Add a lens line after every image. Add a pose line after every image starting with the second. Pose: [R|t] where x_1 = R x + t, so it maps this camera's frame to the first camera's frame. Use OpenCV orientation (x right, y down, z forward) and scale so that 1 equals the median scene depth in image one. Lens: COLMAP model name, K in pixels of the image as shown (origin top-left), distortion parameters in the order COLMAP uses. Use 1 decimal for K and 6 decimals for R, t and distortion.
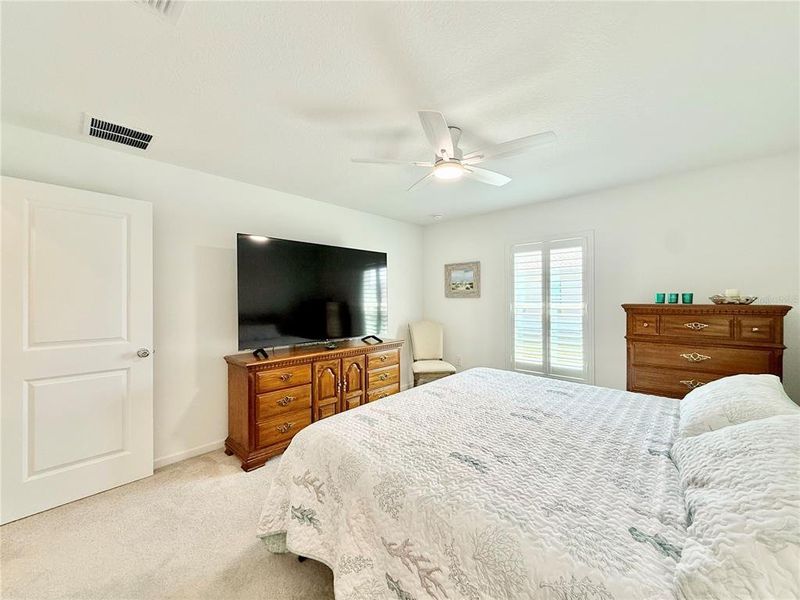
lens RADIAL K [[320.4, 0, 398.9], [0, 320.4, 299.8], [0, 0, 1]] dist [0.000182, 0.000160]
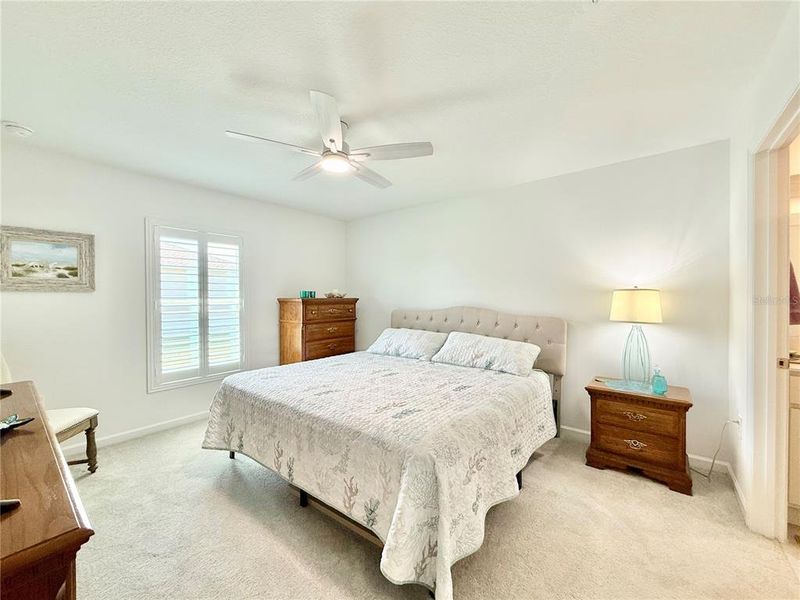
lens RADIAL K [[320.4, 0, 398.9], [0, 320.4, 299.8], [0, 0, 1]] dist [0.000182, 0.000160]
pose [[-0.073220, -0.002411, 0.997313, -0.499568], [0.010956, 0.999935, 0.003222, 0.015366], [-0.997256, 0.011163, -0.073189, 0.515486]]
